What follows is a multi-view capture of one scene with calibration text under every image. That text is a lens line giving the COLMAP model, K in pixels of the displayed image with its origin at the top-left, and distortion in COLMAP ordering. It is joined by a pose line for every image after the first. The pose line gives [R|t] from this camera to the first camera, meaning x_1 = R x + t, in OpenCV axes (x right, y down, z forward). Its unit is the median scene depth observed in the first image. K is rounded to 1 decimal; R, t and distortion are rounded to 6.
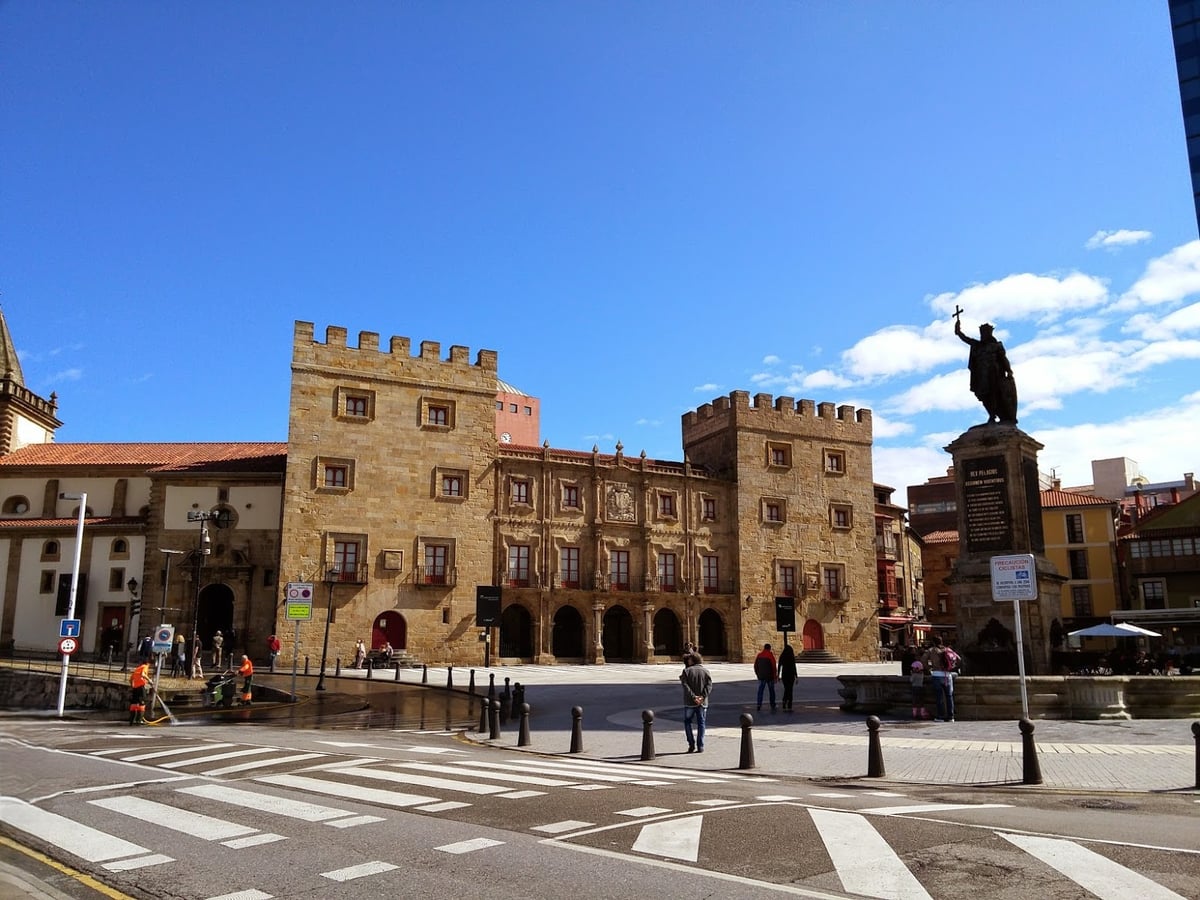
lens RADIAL K [[1024.4, 0, 600.0], [0, 1024.4, 450.0], [0, 0, 1]] dist [0.056914, -0.002342]
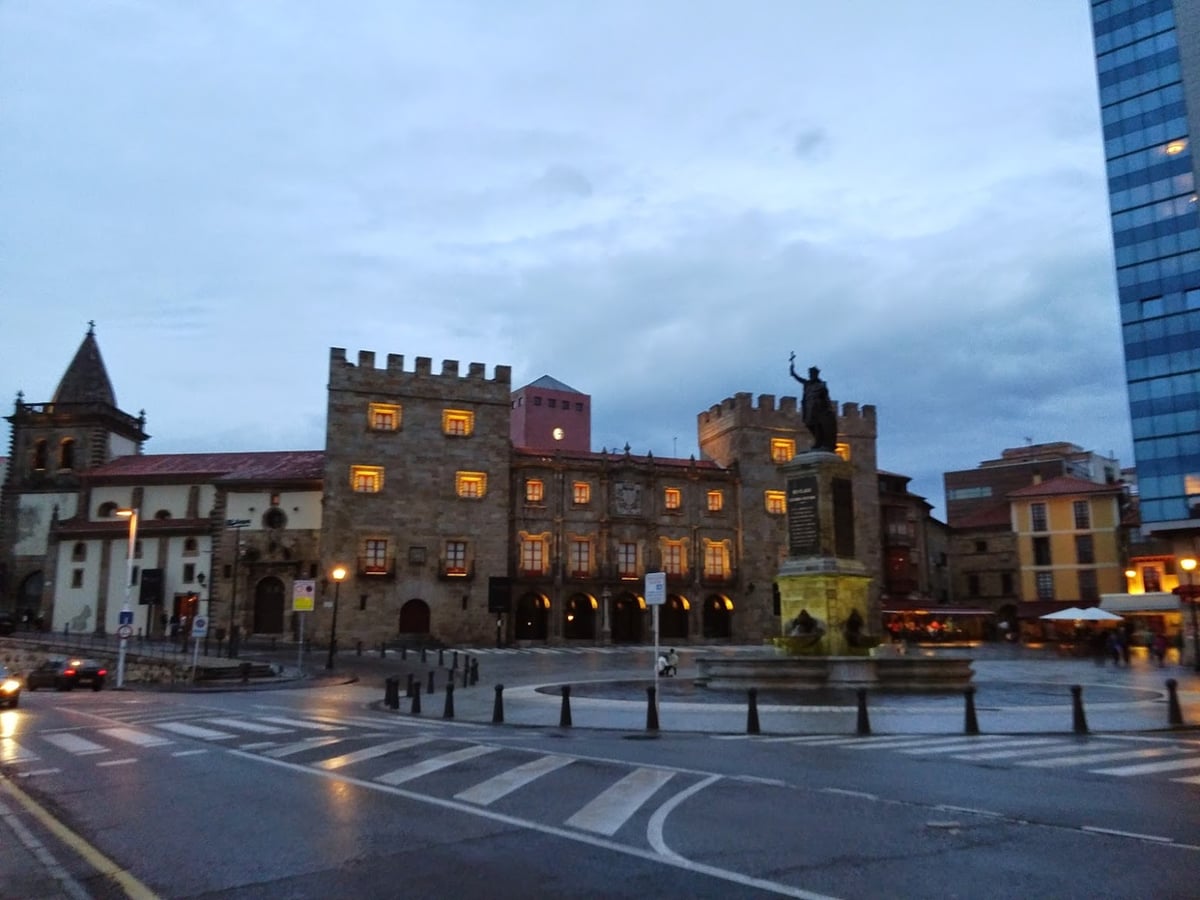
lens RADIAL K [[1024.4, 0, 600.0], [0, 1024.4, 450.0], [0, 0, 1]] dist [0.056914, -0.002342]
pose [[0.994625, -0.020565, -0.101479, 0.115397], [0.022476, 0.999590, 0.017732, -0.024349], [0.101073, -0.019918, 0.994680, -0.108334]]
